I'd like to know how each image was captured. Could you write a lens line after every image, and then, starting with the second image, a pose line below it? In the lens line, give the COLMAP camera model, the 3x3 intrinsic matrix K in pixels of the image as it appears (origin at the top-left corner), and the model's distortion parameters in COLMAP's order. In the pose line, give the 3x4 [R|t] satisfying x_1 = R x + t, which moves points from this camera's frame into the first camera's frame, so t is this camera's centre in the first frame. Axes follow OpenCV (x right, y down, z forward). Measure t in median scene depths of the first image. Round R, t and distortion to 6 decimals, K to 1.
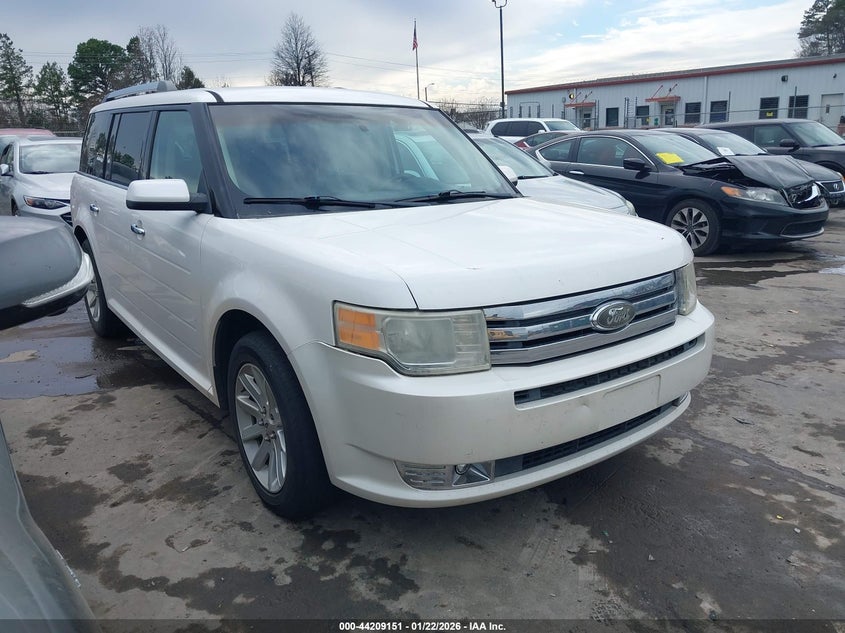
lens RADIAL K [[789.0, 0, 423.4], [0, 789.0, 286.9], [0, 0, 1]] dist [0.019499, 0.010362]
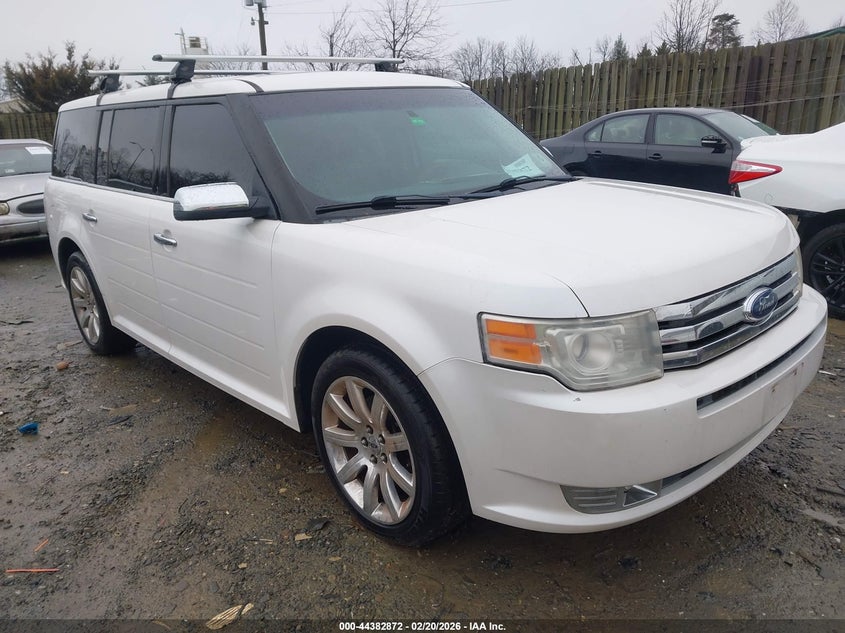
lens RADIAL K [[789.0, 0, 423.4], [0, 789.0, 286.9], [0, 0, 1]] dist [0.019499, 0.010362]
pose [[0.992027, -0.071184, 0.103998, -0.208092], [0.068350, 0.997193, 0.030572, -0.033208], [-0.105882, -0.023220, 0.994108, 0.096925]]
